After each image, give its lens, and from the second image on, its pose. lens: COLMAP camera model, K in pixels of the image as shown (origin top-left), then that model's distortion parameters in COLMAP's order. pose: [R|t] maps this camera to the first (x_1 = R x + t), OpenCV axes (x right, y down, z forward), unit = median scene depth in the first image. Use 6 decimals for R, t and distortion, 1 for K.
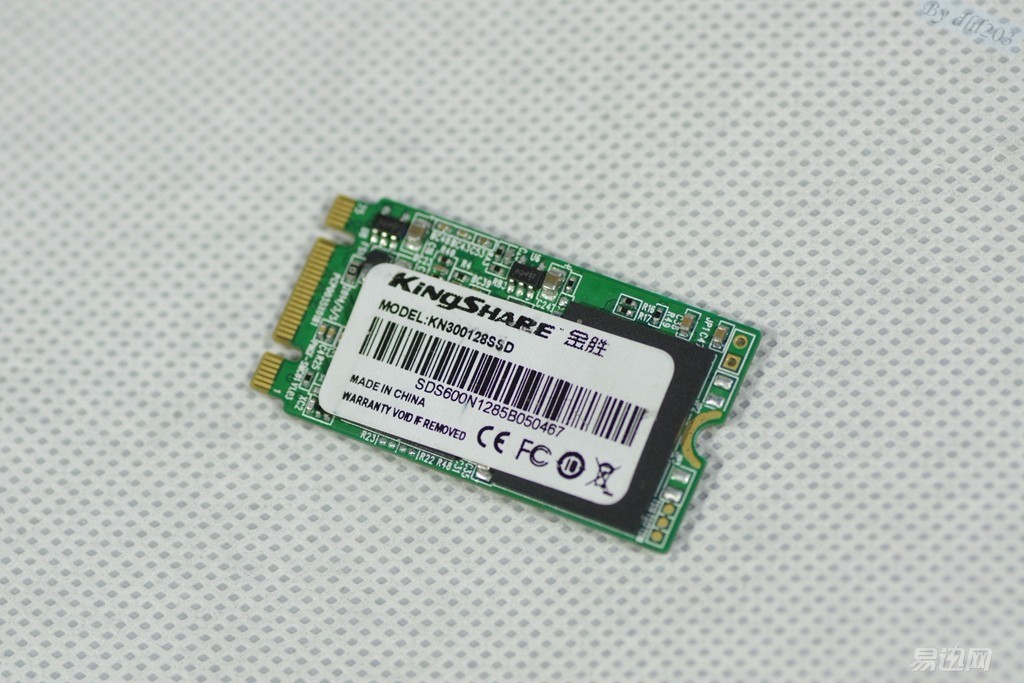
lens RADIAL K [[4037.6, 0, 512.0], [0, 4037.6, 341.5], [0, 0, 1]] dist [-0.028059, 43.810519]
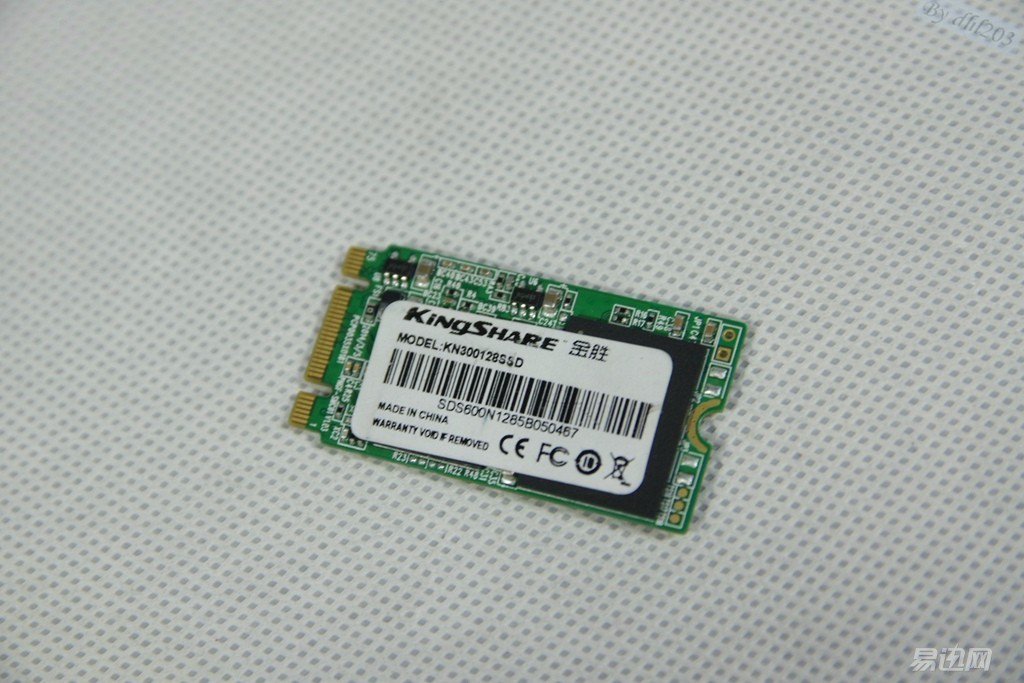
lens RADIAL K [[2184.1, 0, 512.0], [0, 2184.1, 341.5], [0, 0, 1]] dist [-0.065360, -0.041165]
pose [[0.994321, -0.099520, 0.037694, -0.024464], [0.101345, 0.993590, -0.050084, 0.025324], [-0.032468, 0.053619, 0.998033, 0.403771]]
